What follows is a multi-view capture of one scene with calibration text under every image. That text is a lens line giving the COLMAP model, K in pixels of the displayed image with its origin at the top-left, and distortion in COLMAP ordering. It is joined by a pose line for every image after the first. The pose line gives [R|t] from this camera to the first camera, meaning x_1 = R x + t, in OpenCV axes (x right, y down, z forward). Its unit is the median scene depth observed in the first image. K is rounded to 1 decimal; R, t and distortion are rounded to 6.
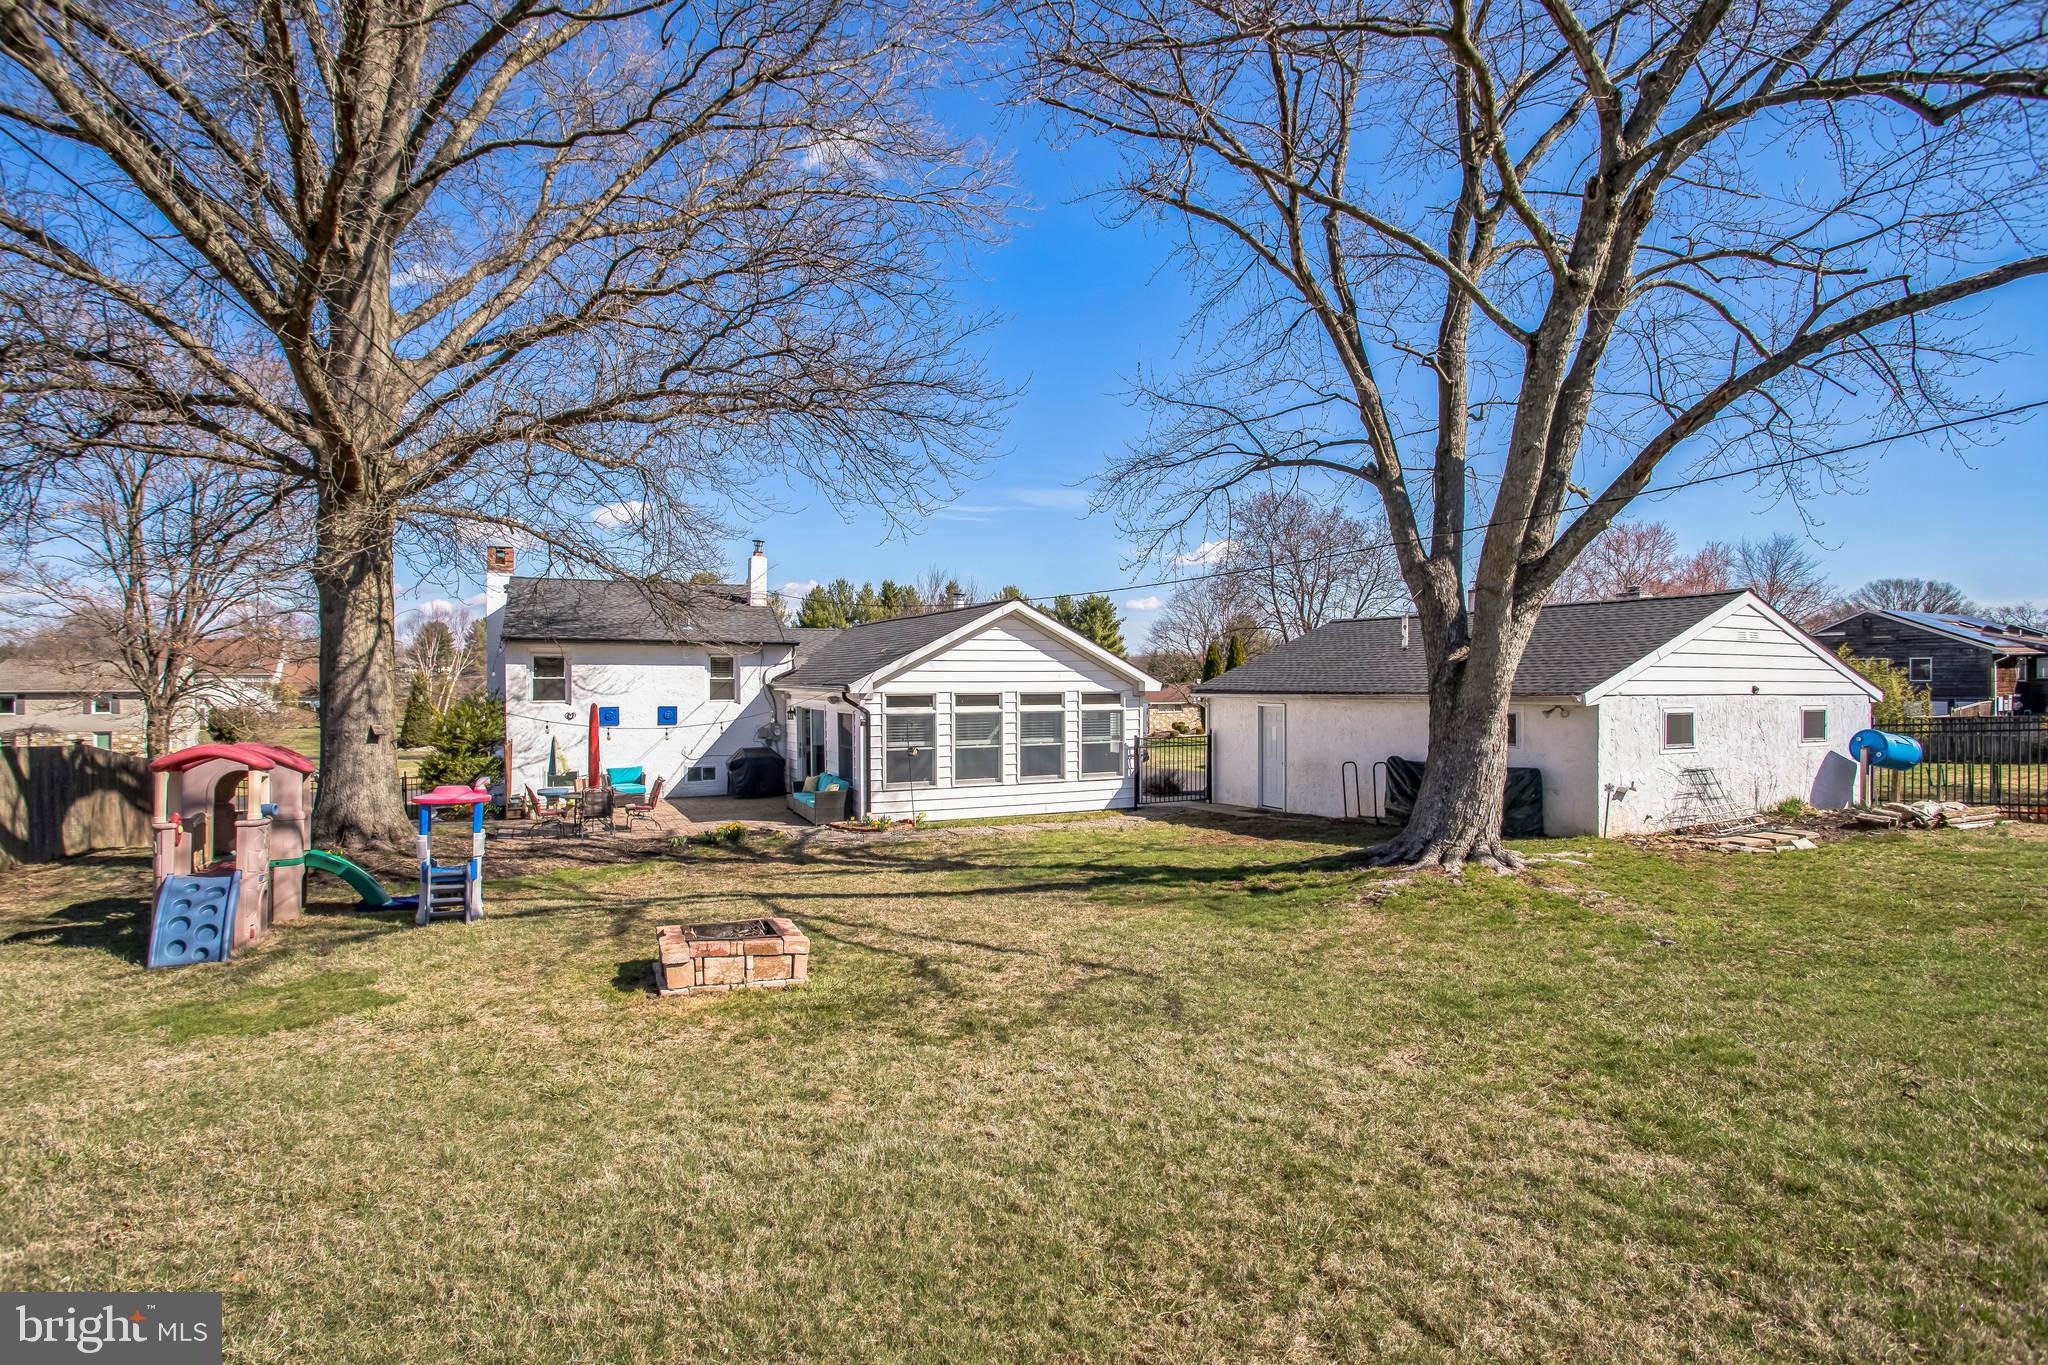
lens RADIAL K [[998.7, 0, 997.3], [0, 998.7, 680.9], [0, 0, 1]] dist [-0.054300, 0.010582]
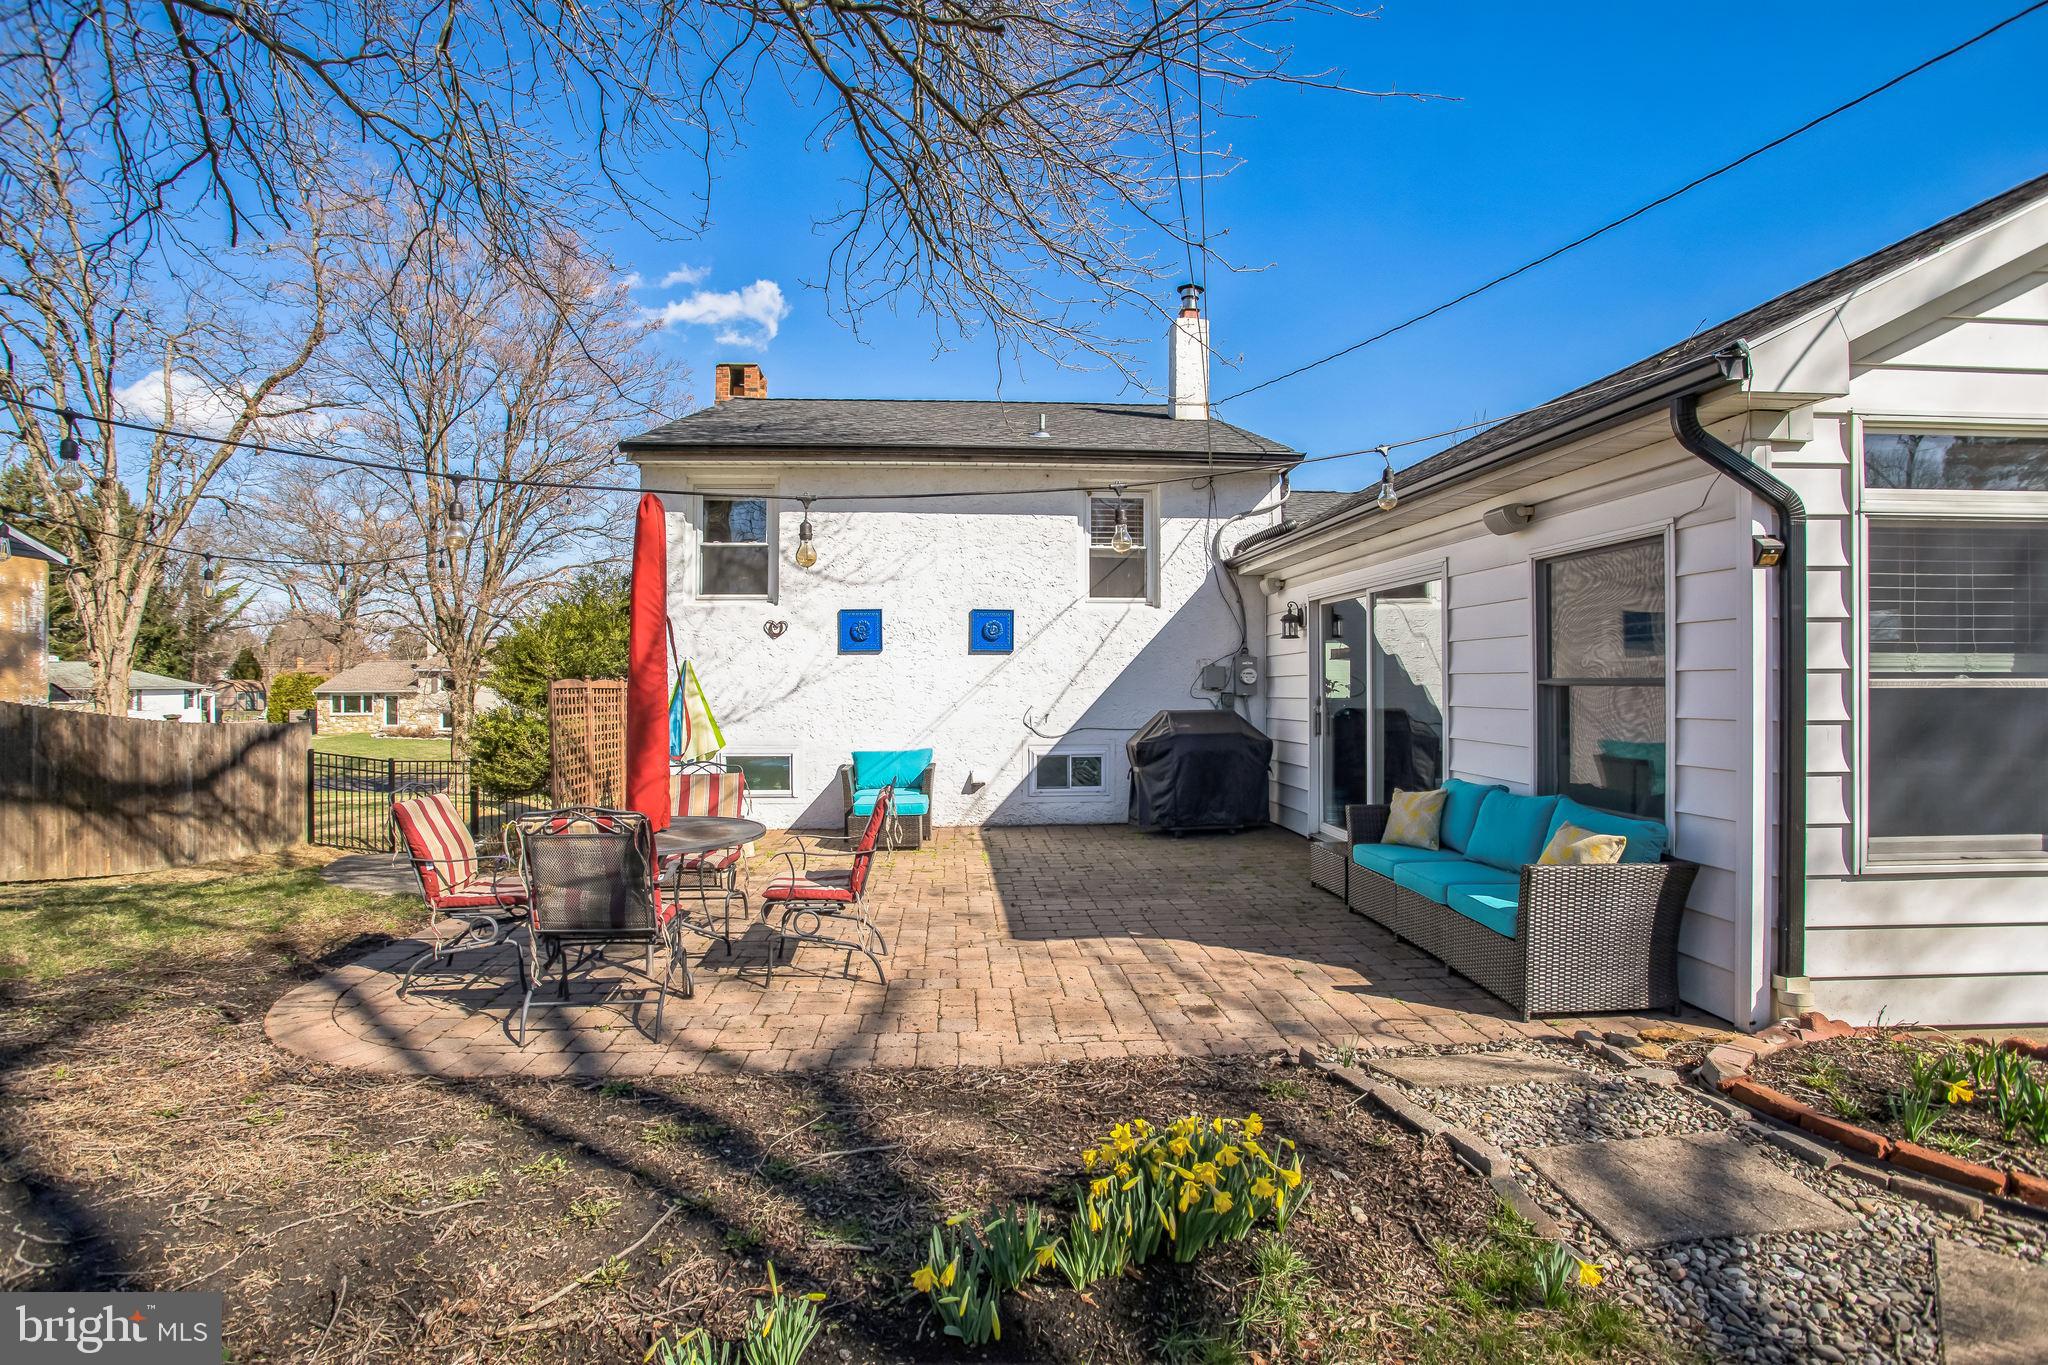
lens RADIAL K [[998.7, 0, 1018.8], [0, 998.7, 689.1], [0, 0, 1]] dist [-0.054300, 0.010582]
pose [[0.933467, 0.003160, -0.358650, -0.209060], [0.000239, 0.999955, 0.009432, 0.068971], [0.358664, -0.008890, 0.933424, 0.752084]]
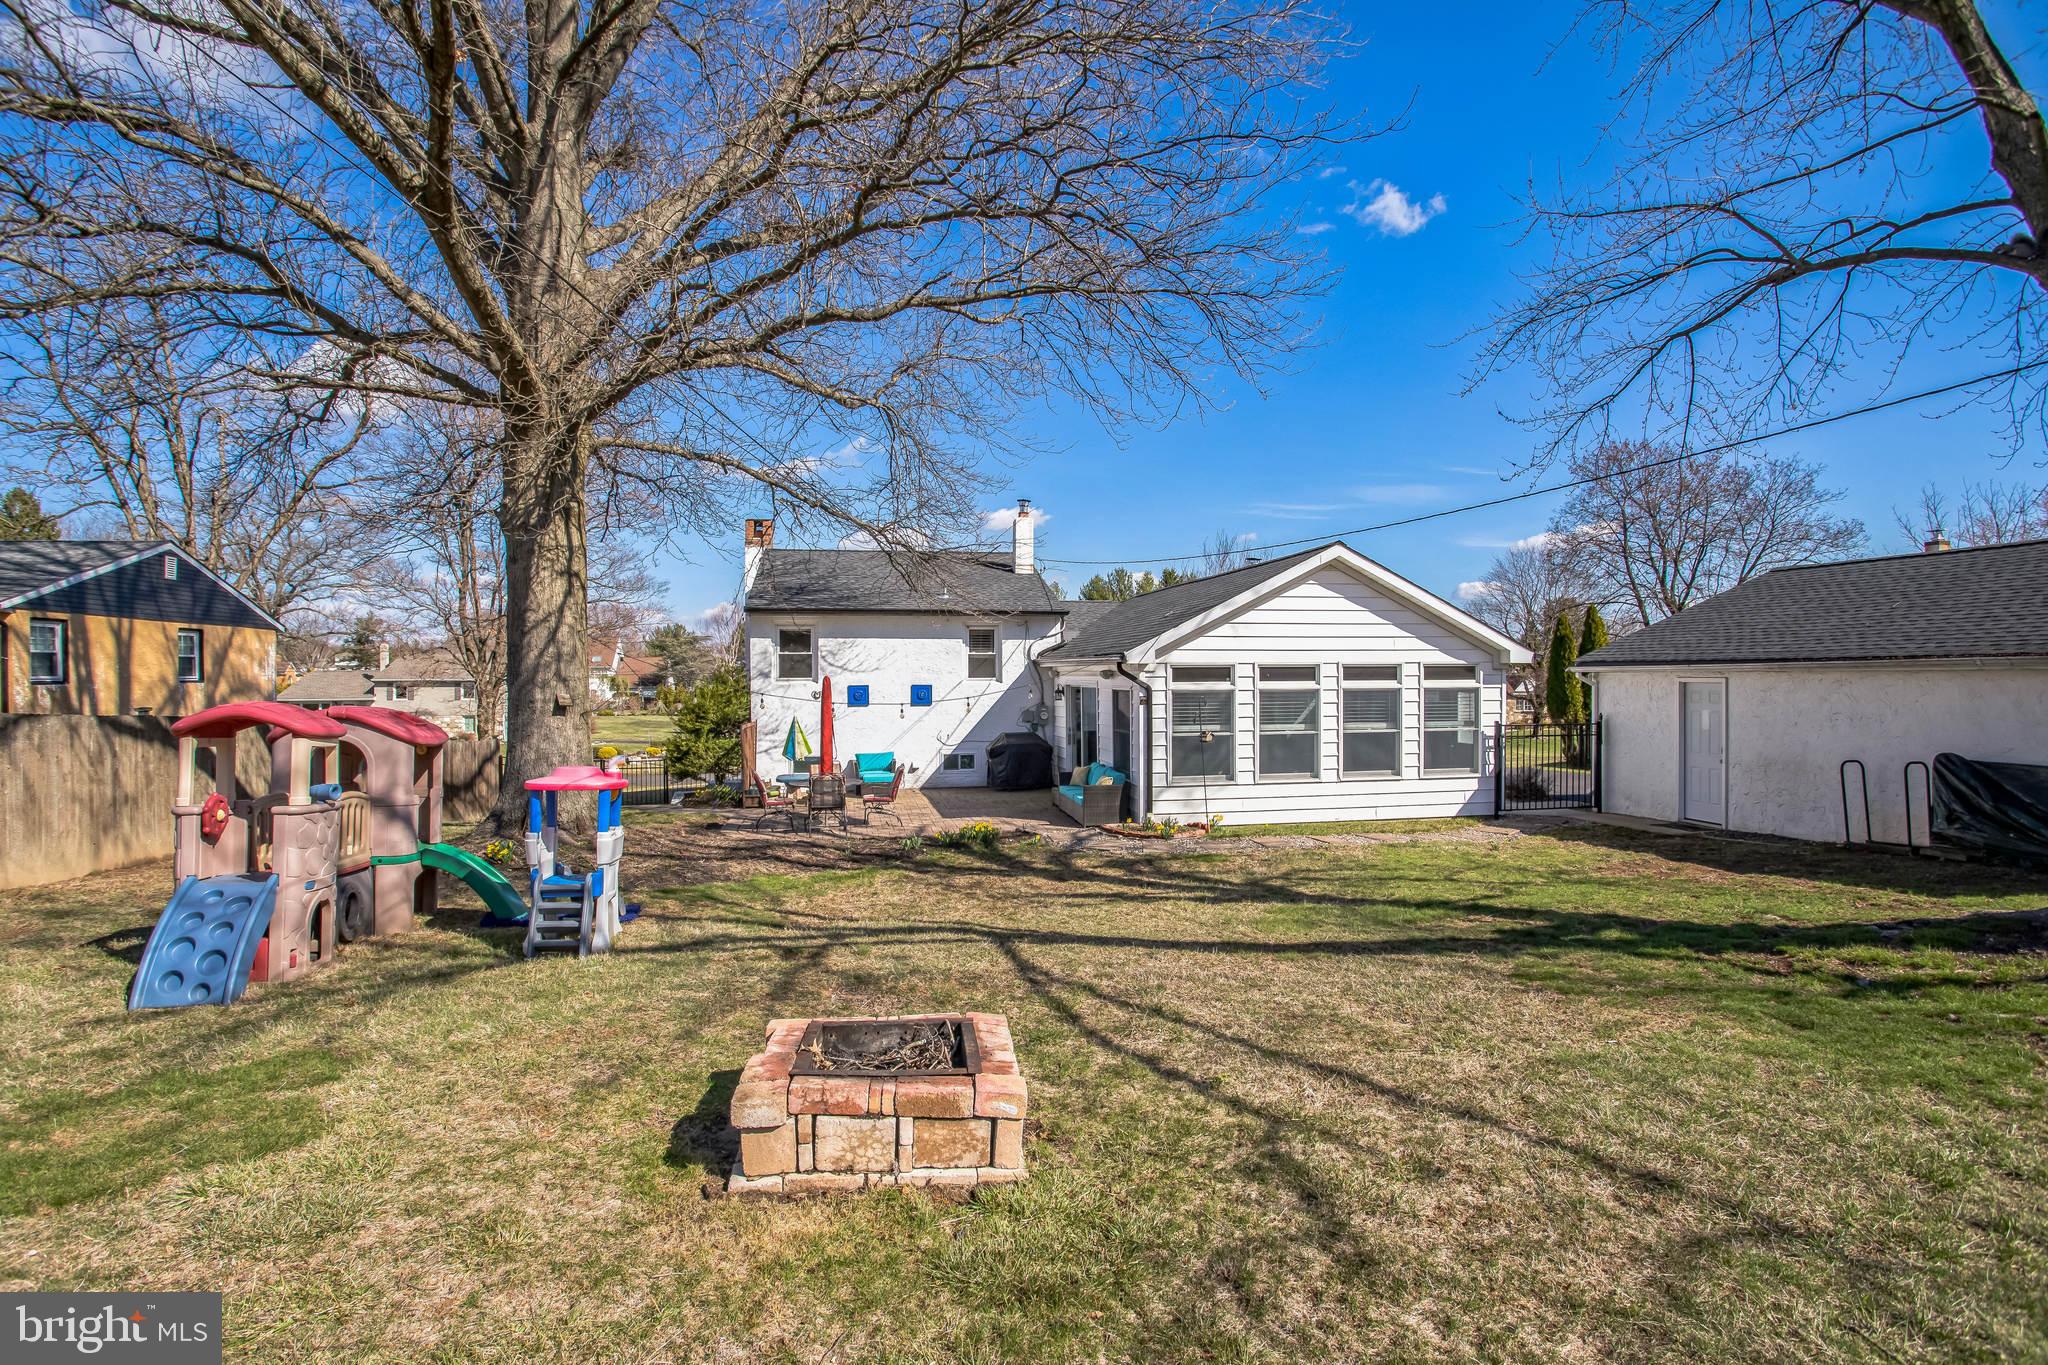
lens RADIAL K [[998.7, 0, 1012.8], [0, 998.7, 680.6], [0, 0, 1]] dist [-0.054300, 0.010582]
pose [[0.965173, -0.000858, -0.261613, -0.025863], [0.002471, 0.999980, 0.005839, 0.021025], [0.261602, -0.006282, 0.965155, 0.200992]]
